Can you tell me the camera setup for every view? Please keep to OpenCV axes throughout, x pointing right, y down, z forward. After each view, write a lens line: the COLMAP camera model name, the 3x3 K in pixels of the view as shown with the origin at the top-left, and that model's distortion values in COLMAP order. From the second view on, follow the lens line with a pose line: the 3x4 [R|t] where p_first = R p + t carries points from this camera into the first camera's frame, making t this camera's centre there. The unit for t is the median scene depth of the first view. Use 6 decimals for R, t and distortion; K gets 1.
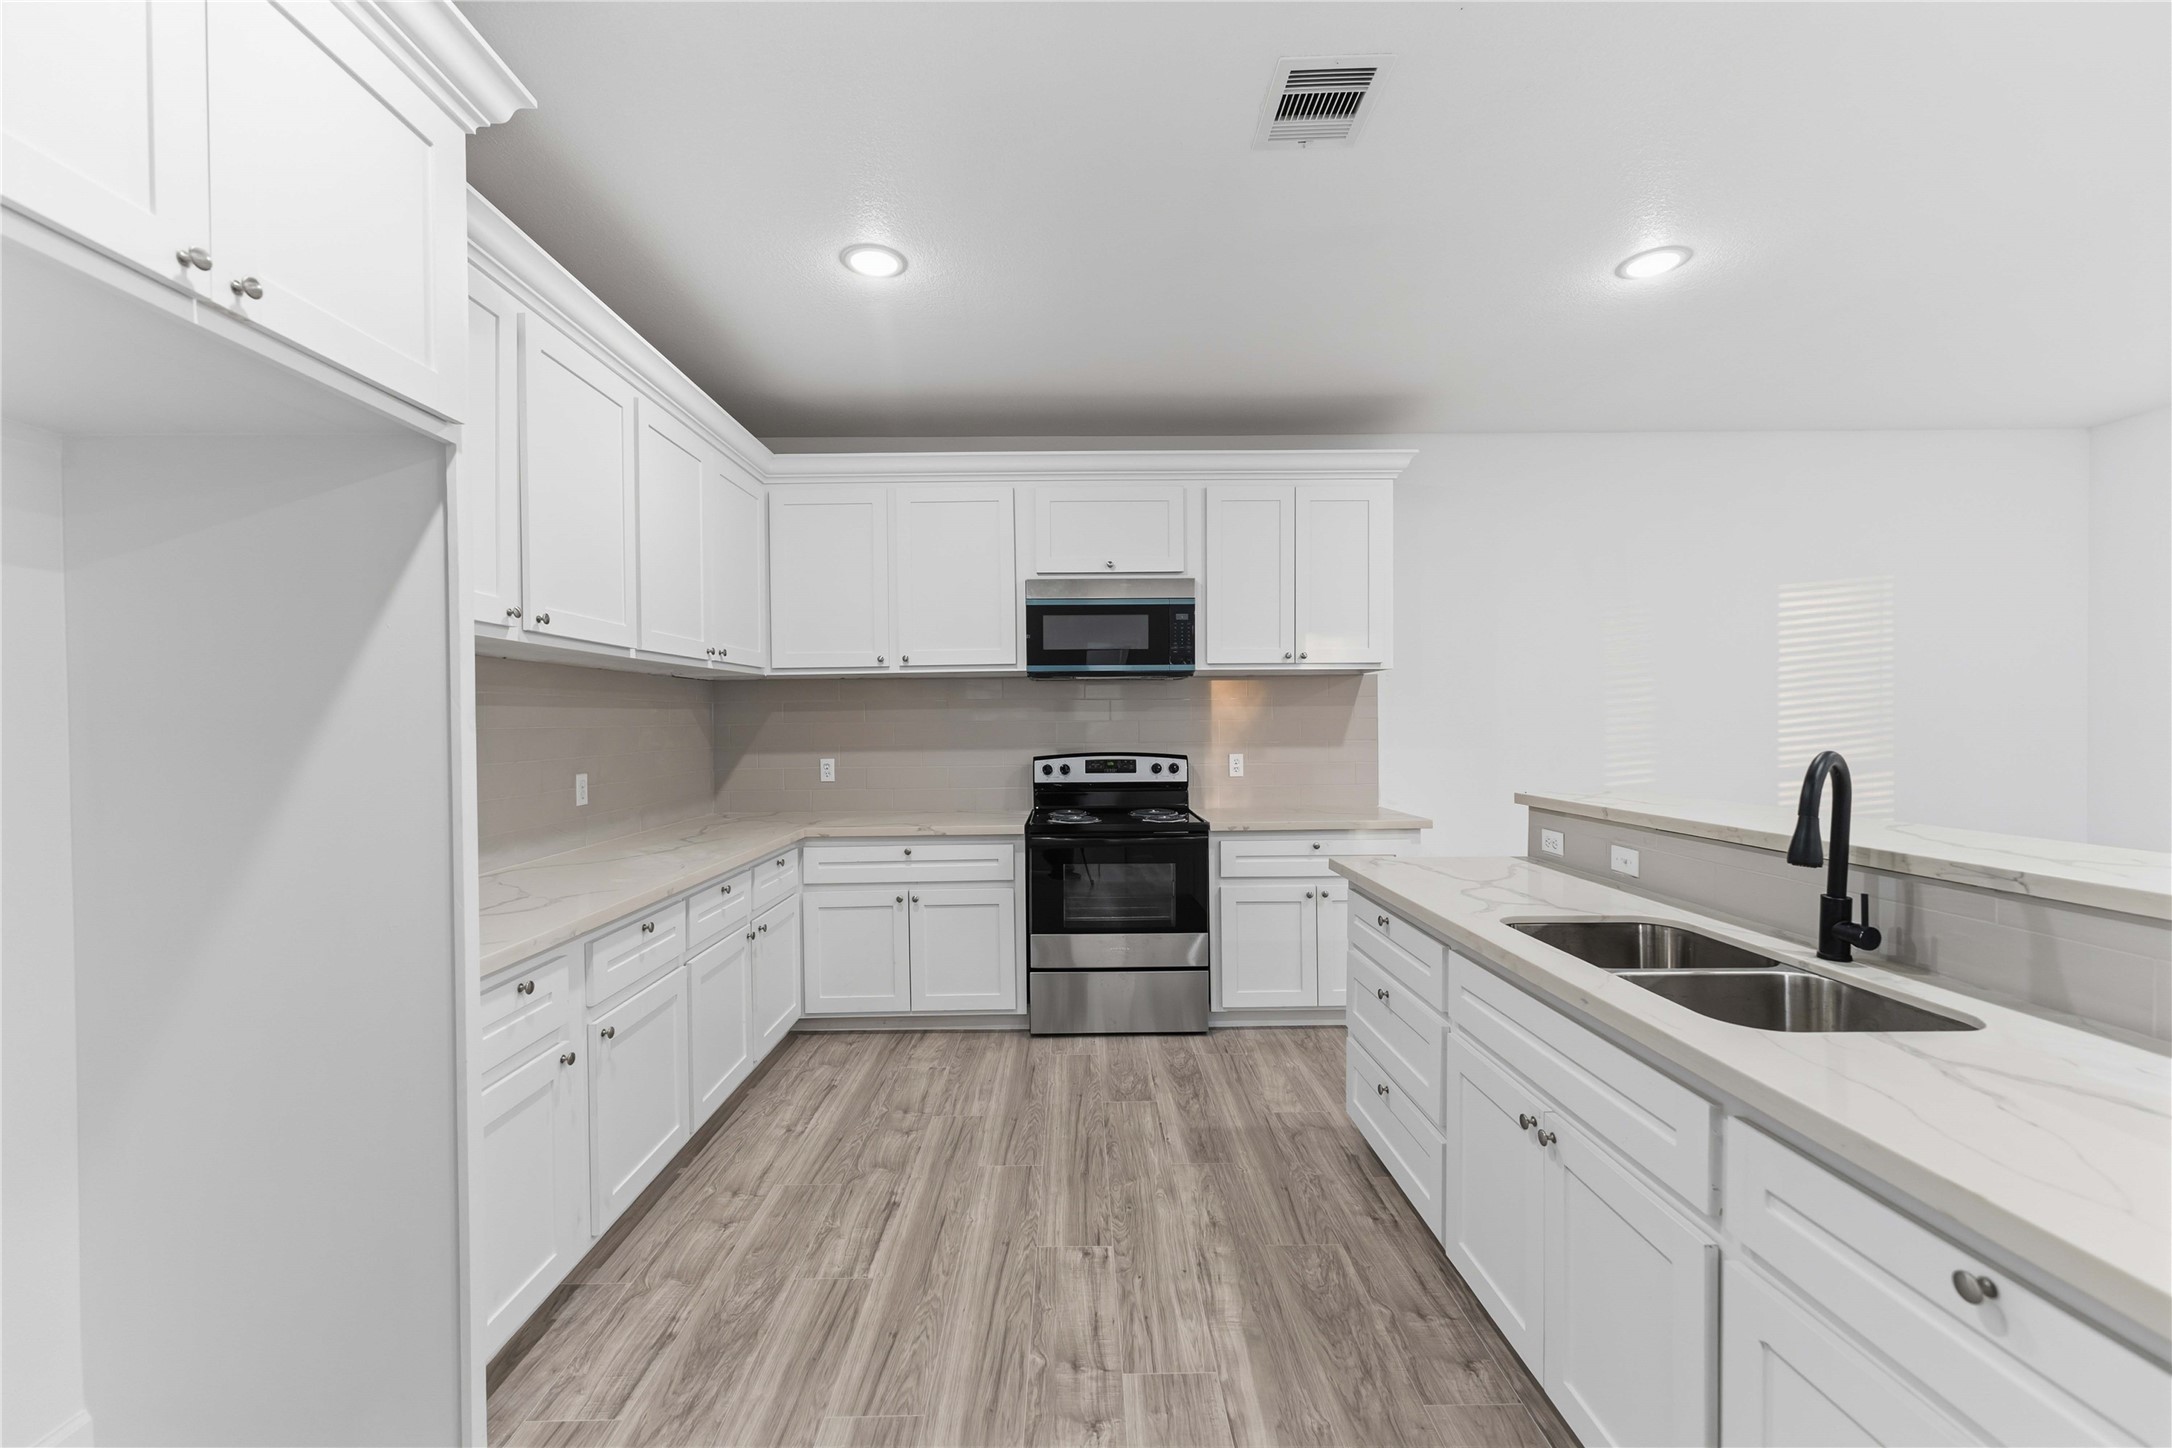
lens RADIAL K [[872.3, 0, 1080.5], [0, 872.3, 733.4], [0, 0, 1]] dist [0.000825, -0.000209]
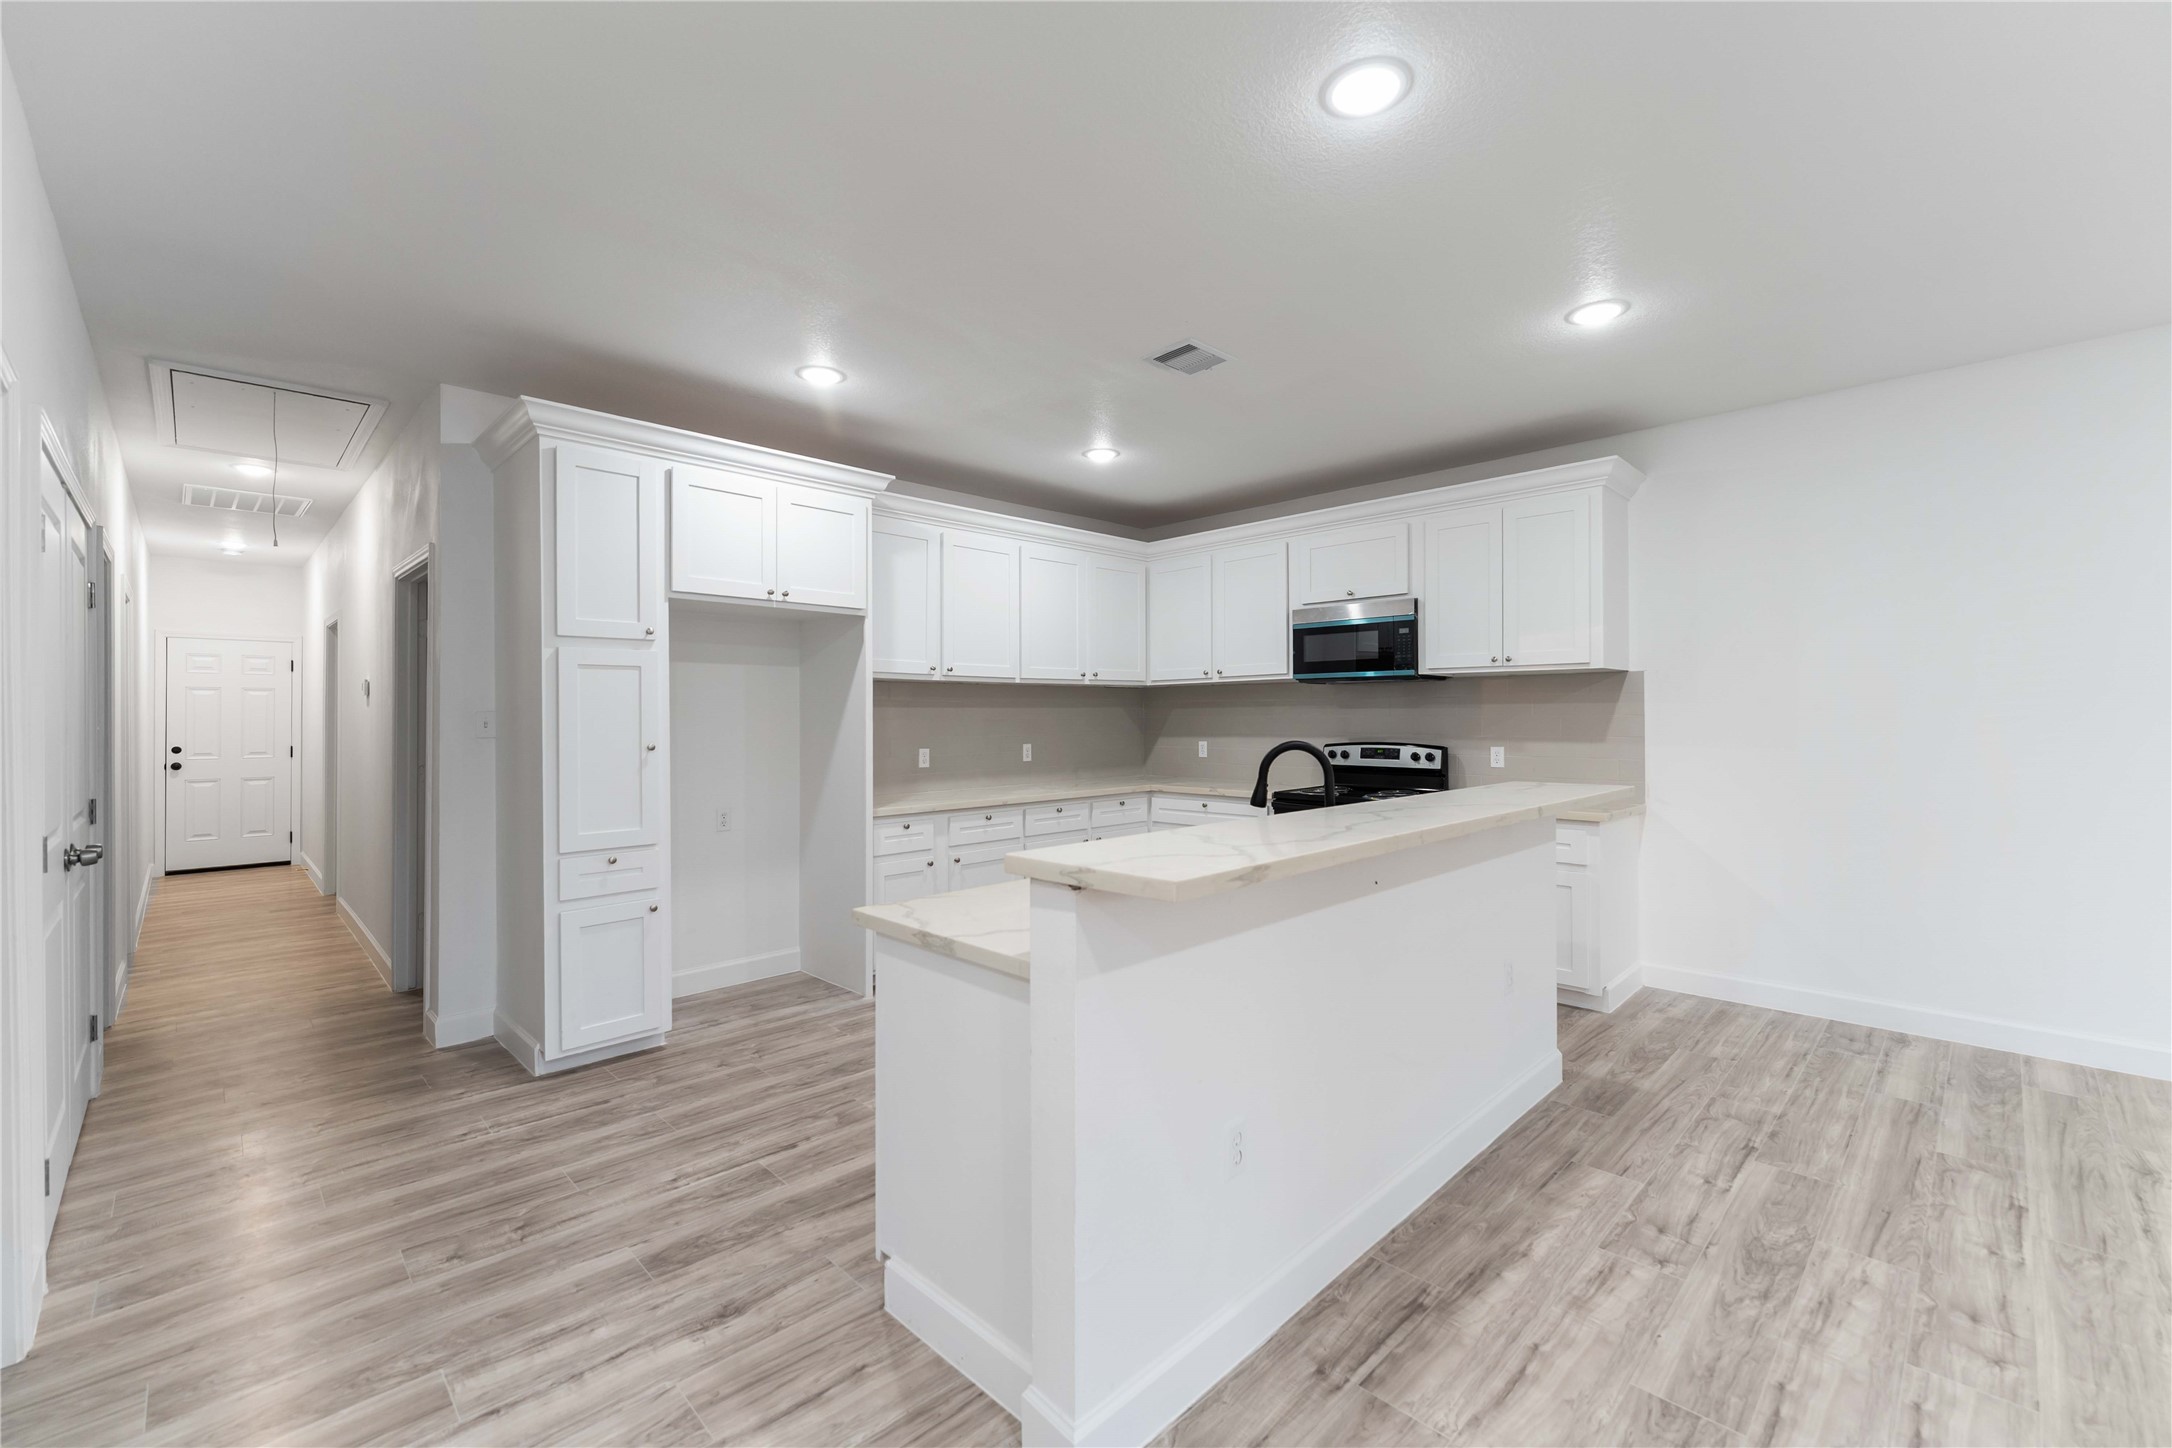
lens RADIAL K [[901.1, 0, 1090.4], [0, 901.1, 710.7], [0, 0, 1]] dist [0.000318, -0.000359]
pose [[0.697894, 0.001704, -0.716199, 0.714223], [-0.011006, 0.999905, -0.008346, -0.007563], [0.716117, 0.013707, 0.697846, -0.183166]]
